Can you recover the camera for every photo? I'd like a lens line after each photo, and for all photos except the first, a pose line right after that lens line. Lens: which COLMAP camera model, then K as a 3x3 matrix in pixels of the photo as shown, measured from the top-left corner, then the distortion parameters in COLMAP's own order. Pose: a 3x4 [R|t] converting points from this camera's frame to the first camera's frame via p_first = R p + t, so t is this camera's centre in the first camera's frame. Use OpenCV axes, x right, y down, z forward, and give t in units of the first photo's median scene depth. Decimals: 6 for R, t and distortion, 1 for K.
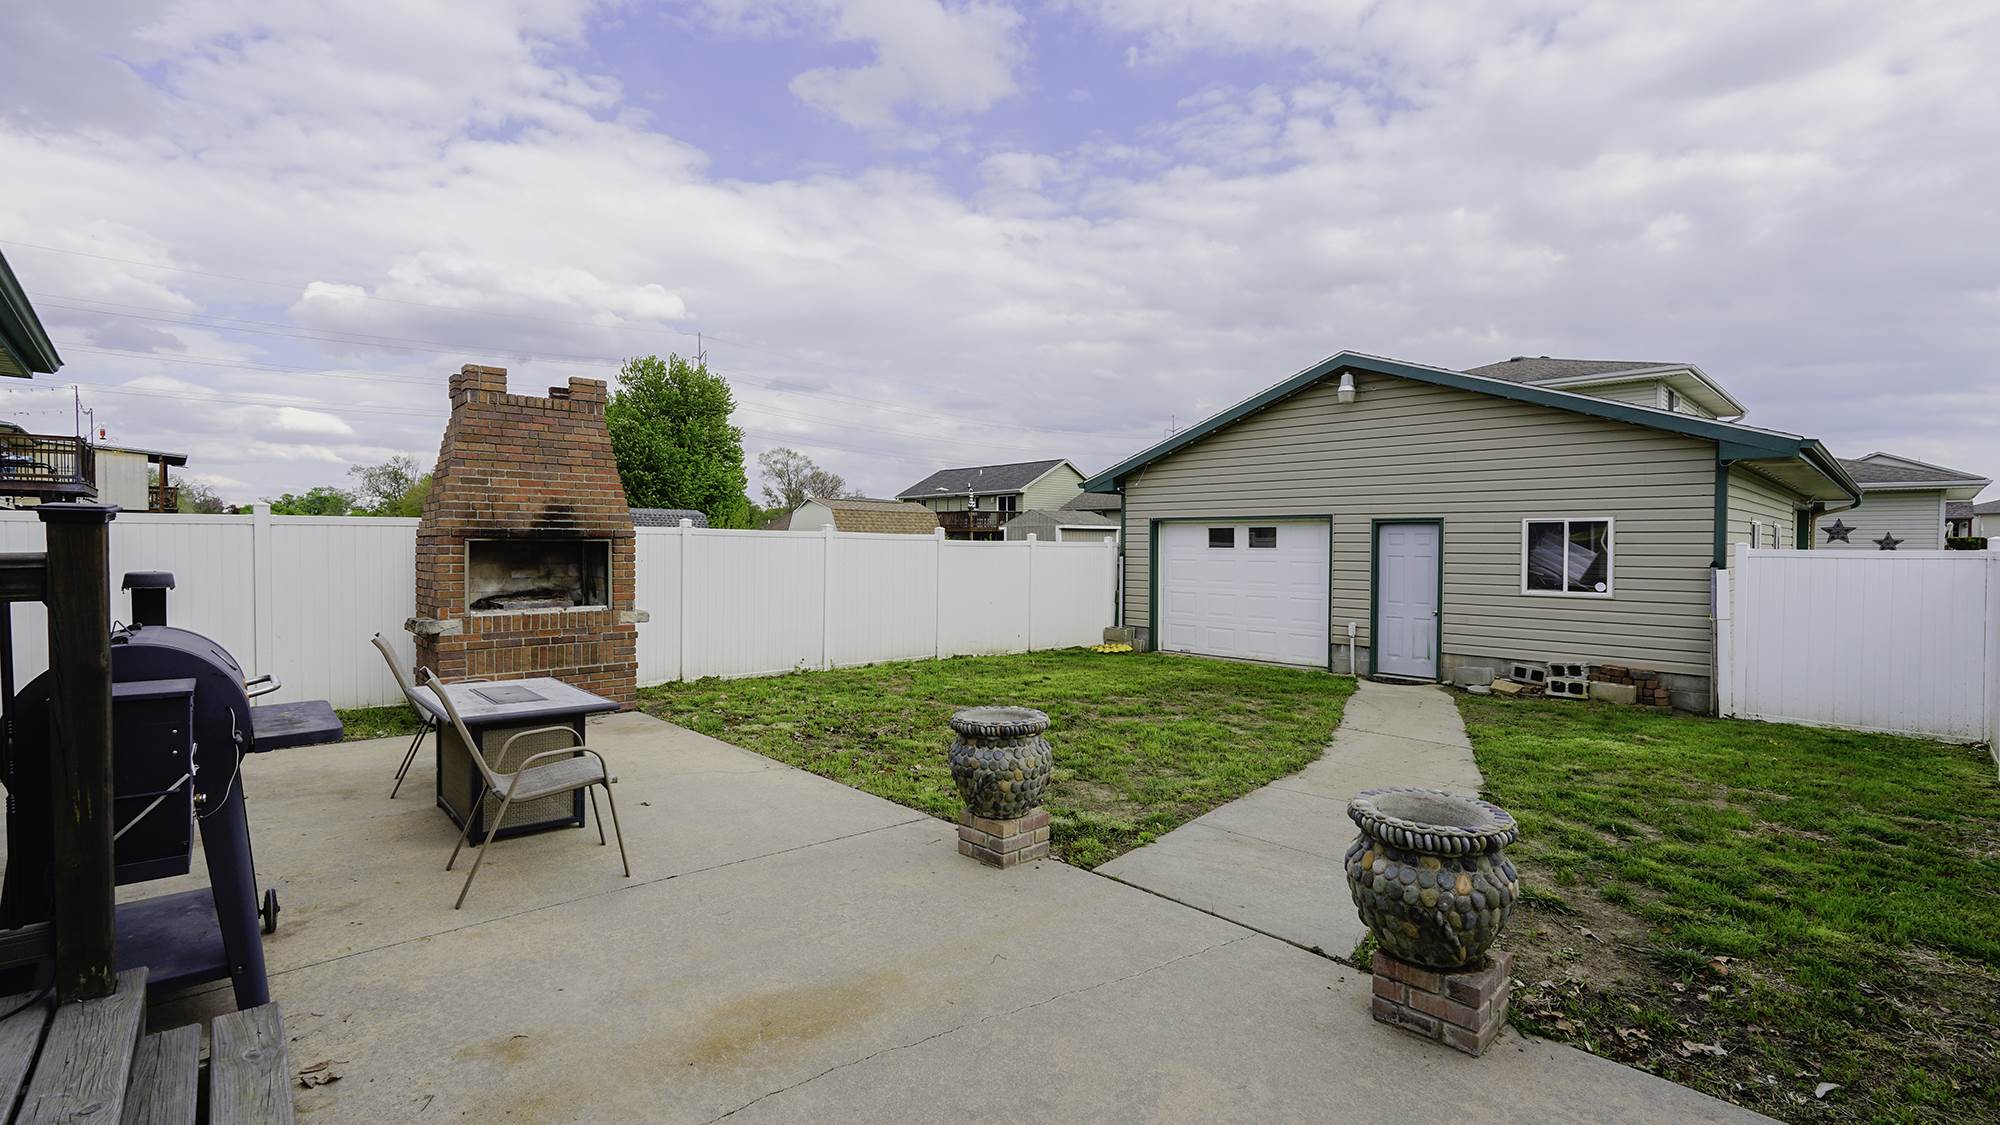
lens RADIAL K [[881.3, 0, 998.8], [0, 881.3, 561.5], [0, 0, 1]] dist [-0.014978, 0.008905]
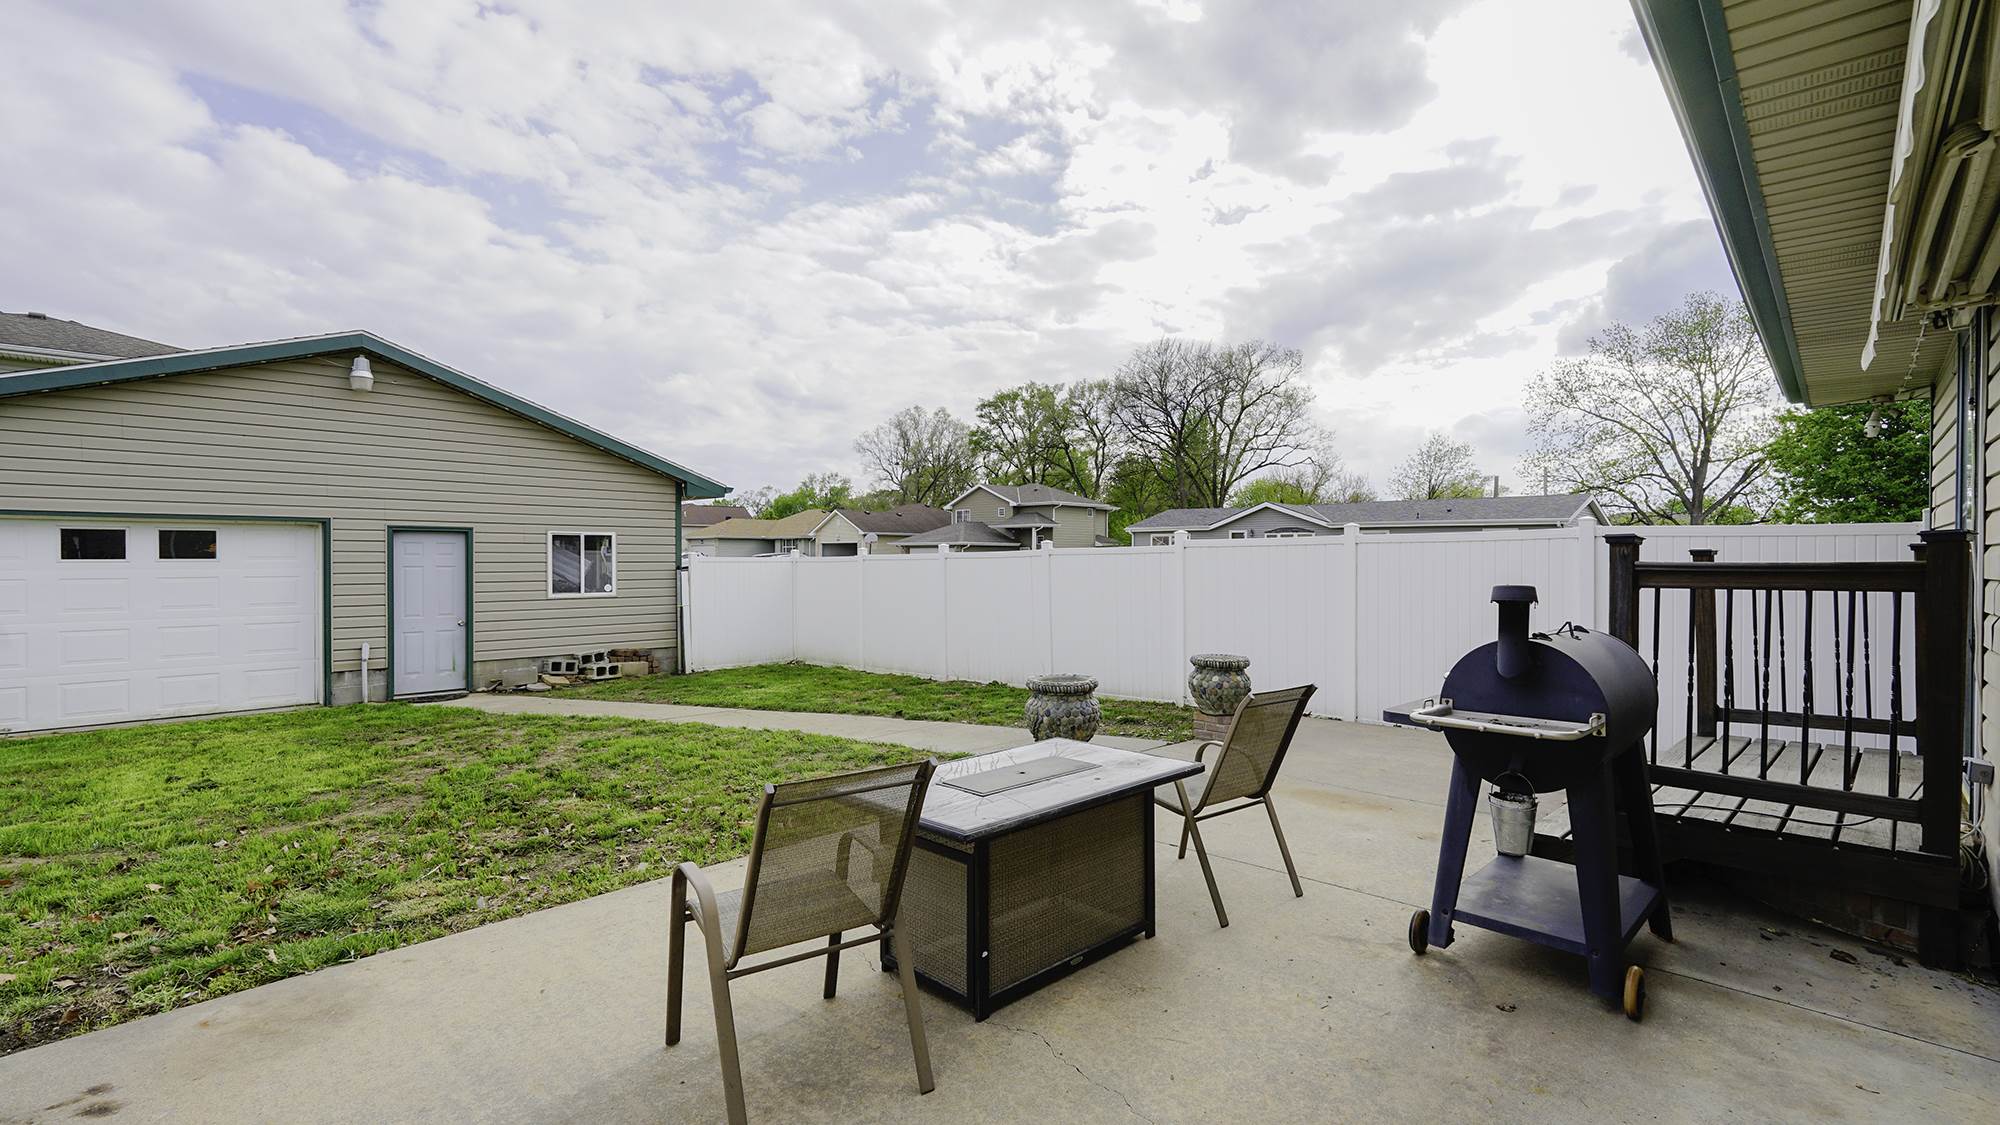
lens RADIAL K [[881.3, 0, 998.8], [0, 881.3, 561.5], [0, 0, 1]] dist [-0.014978, 0.008905]
pose [[-0.033919, -0.015492, 0.999305, -0.591538], [0.014527, 0.999767, 0.015992, -0.020576], [-0.999319, 0.015059, -0.033686, 0.488287]]
